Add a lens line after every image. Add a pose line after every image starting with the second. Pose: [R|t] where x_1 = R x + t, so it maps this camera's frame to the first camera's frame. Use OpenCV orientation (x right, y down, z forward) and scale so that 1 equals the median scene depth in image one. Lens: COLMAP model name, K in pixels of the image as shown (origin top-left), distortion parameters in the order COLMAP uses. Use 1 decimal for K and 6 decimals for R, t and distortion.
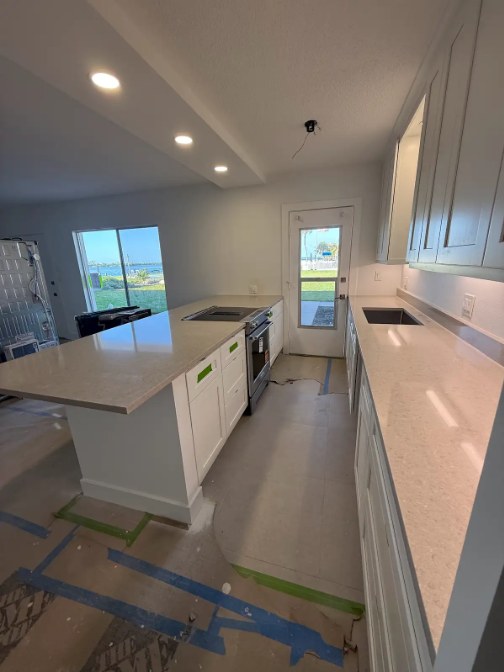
lens RADIAL K [[266.4, 0, 251.5], [0, 266.4, 336.5], [0, 0, 1]] dist [-0.000131, 0.000244]
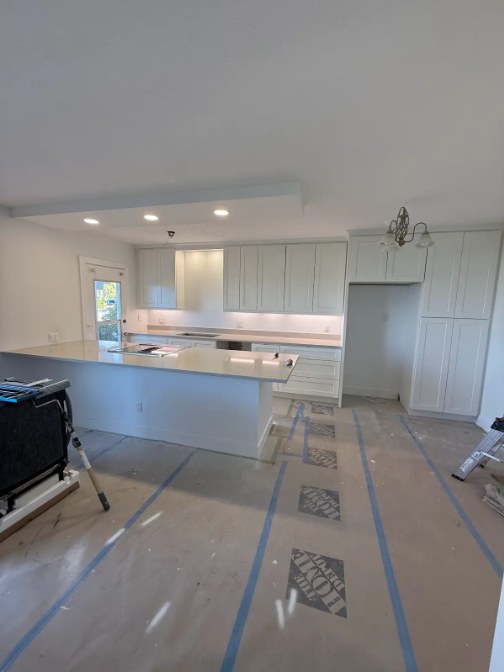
lens RADIAL K [[266.4, 0, 251.3], [0, 266.4, 335.0], [0, 0, 1]] dist [-0.000131, 0.000244]
pose [[-0.025208, -0.094389, 0.995216, -1.337894], [0.254133, 0.962222, 0.097697, -0.156294], [-0.966841, 0.255380, -0.000269, 0.553833]]
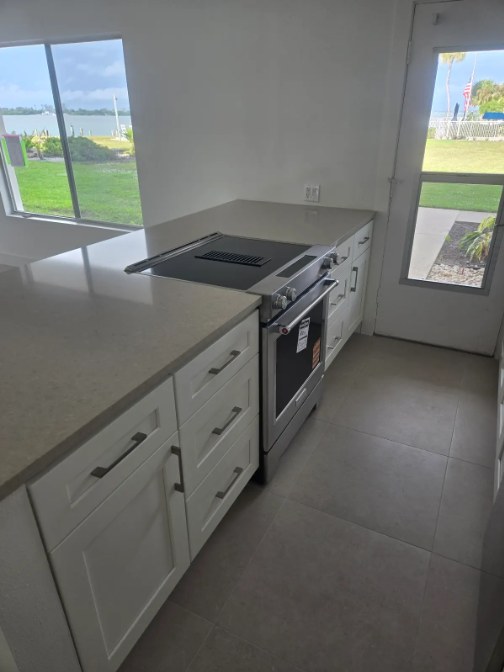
lens RADIAL K [[454.6, 0, 254.7], [0, 454.6, 337.2], [0, 0, 1]] dist [0.024603, -0.005874]
pose [[0.985935, 0.101663, -0.132653, 0.056672], [-0.076534, 0.980241, 0.182403, -0.097572], [0.148576, -0.169685, 0.974234, 0.243271]]
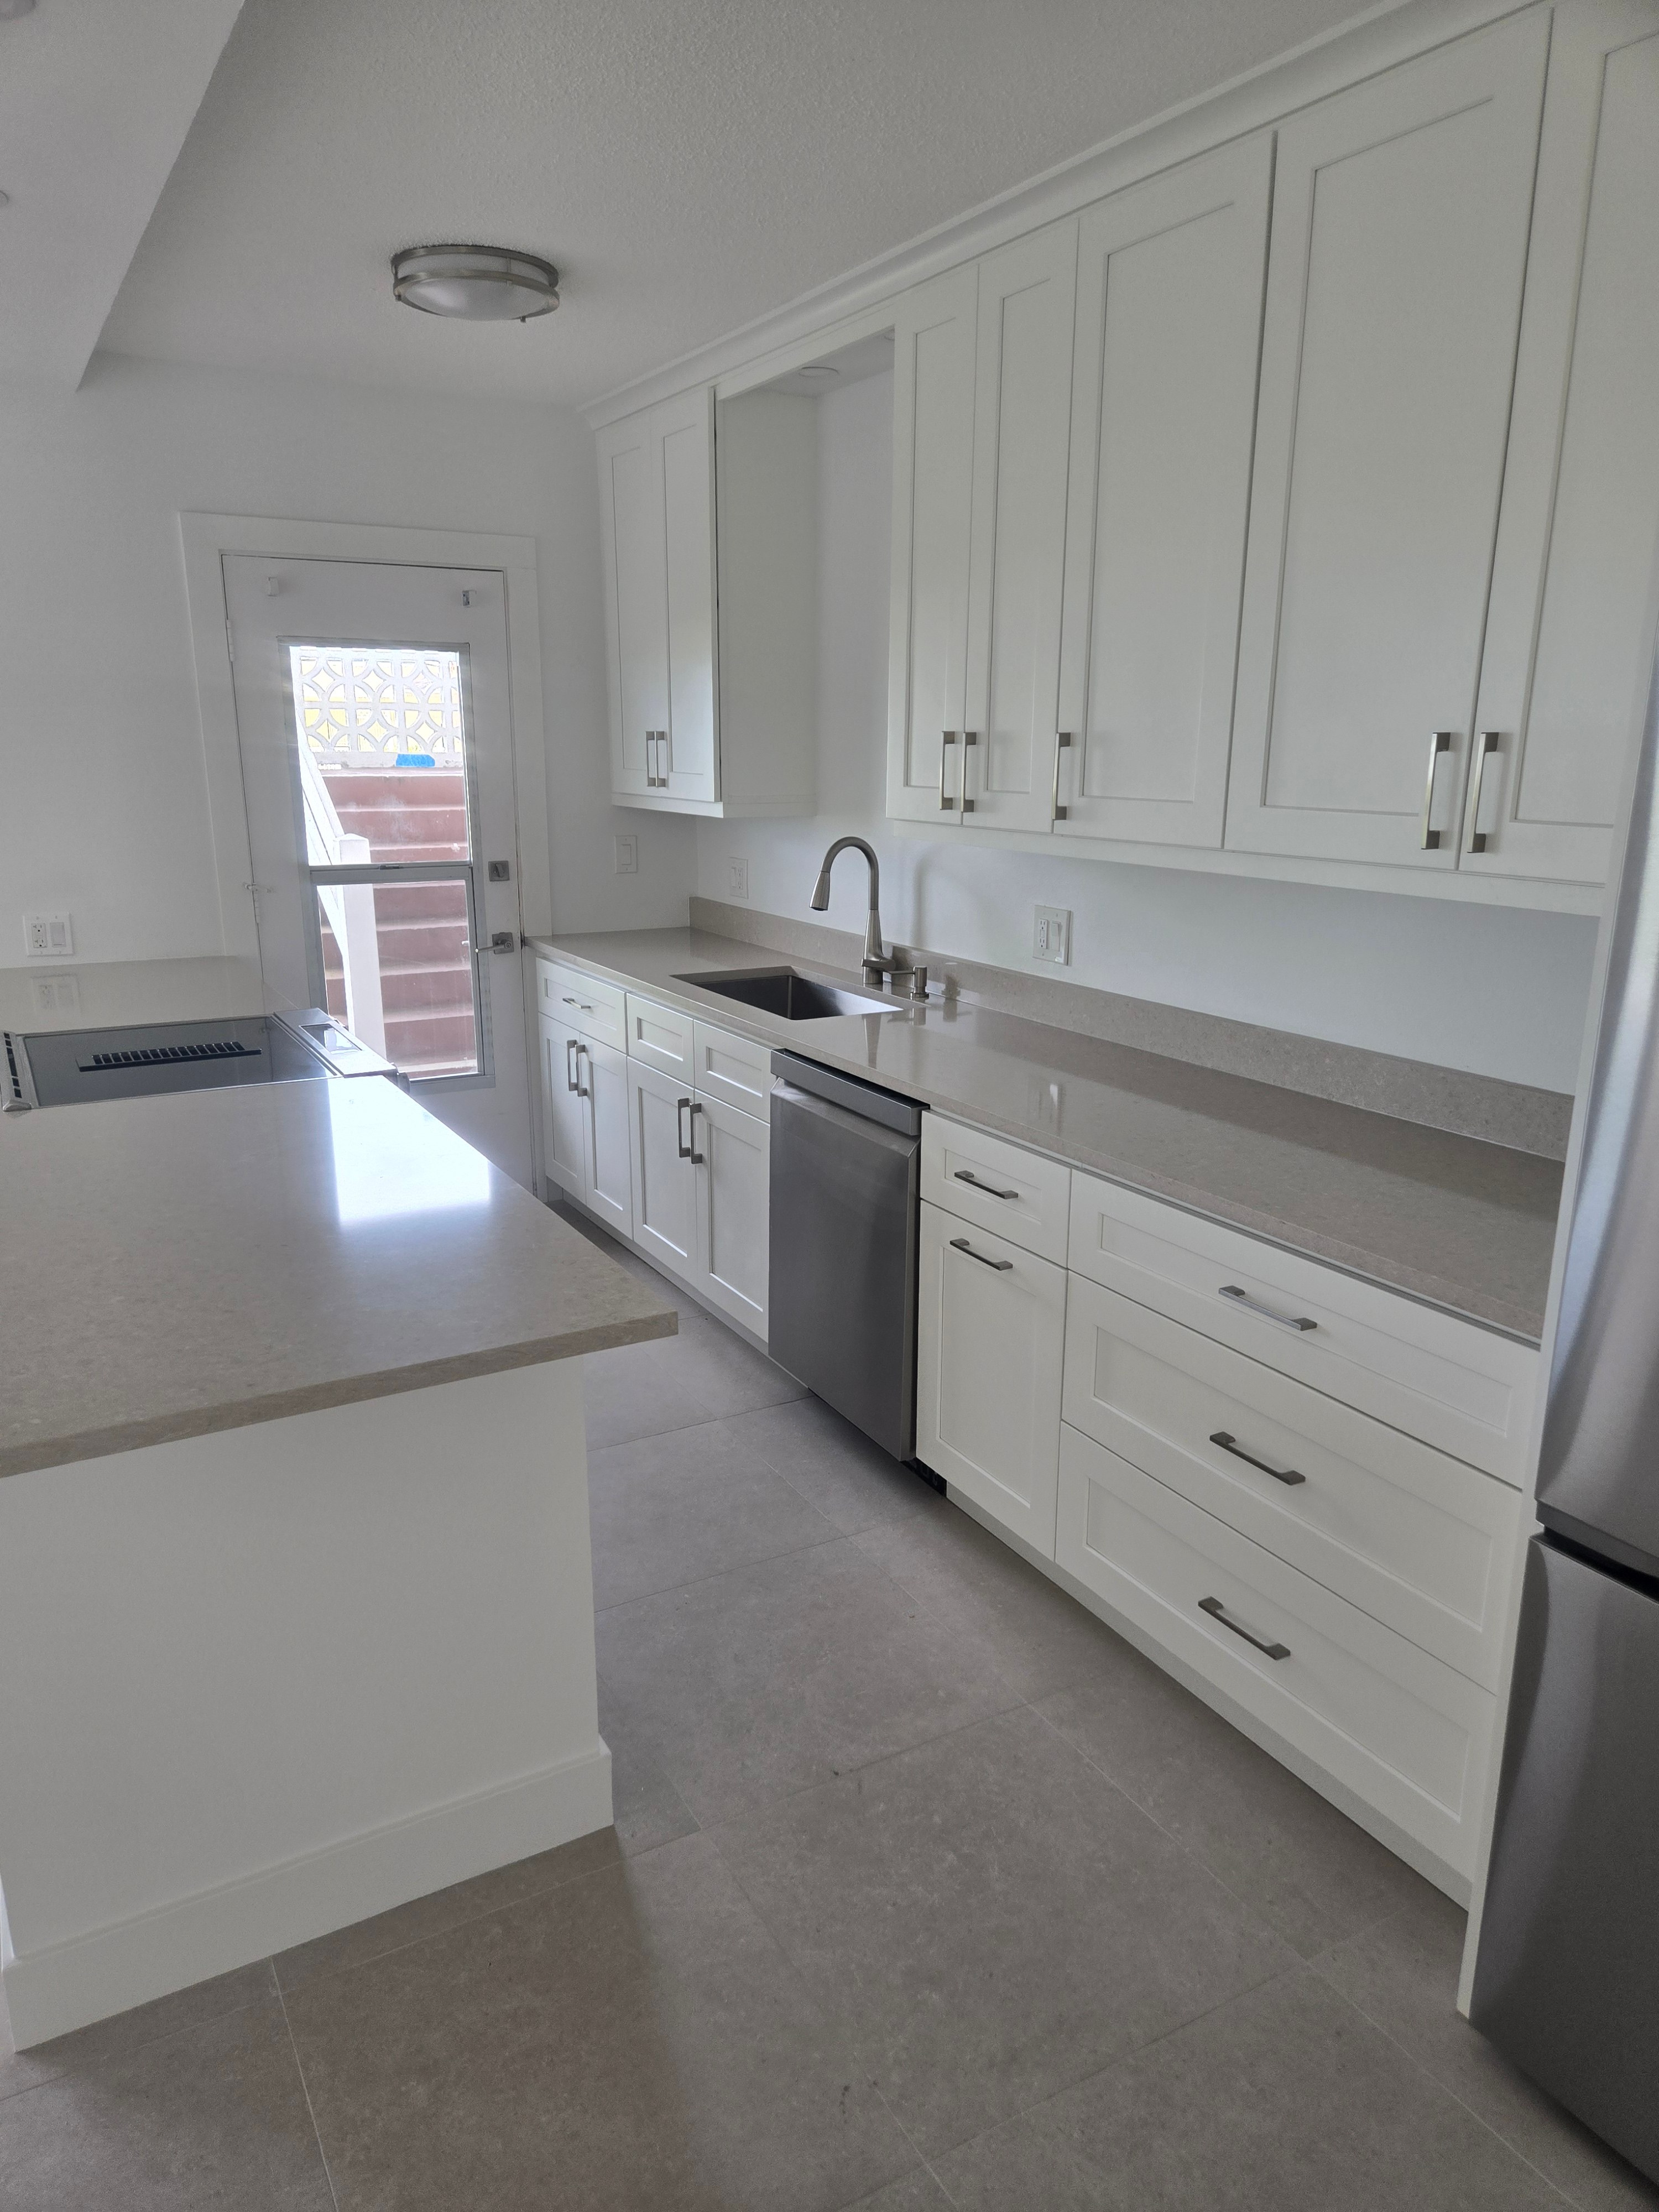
lens RADIAL K [[1496.4, 0, 829.3], [0, 1496.4, 1092.6], [0, 0, 1]] dist [0.024603, -0.005874]
pose [[0.691803, -0.131162, 0.710074, -0.559700], [0.170426, 0.985241, 0.015950, 0.009293], [-0.701686, 0.109981, 0.703947, -0.144766]]
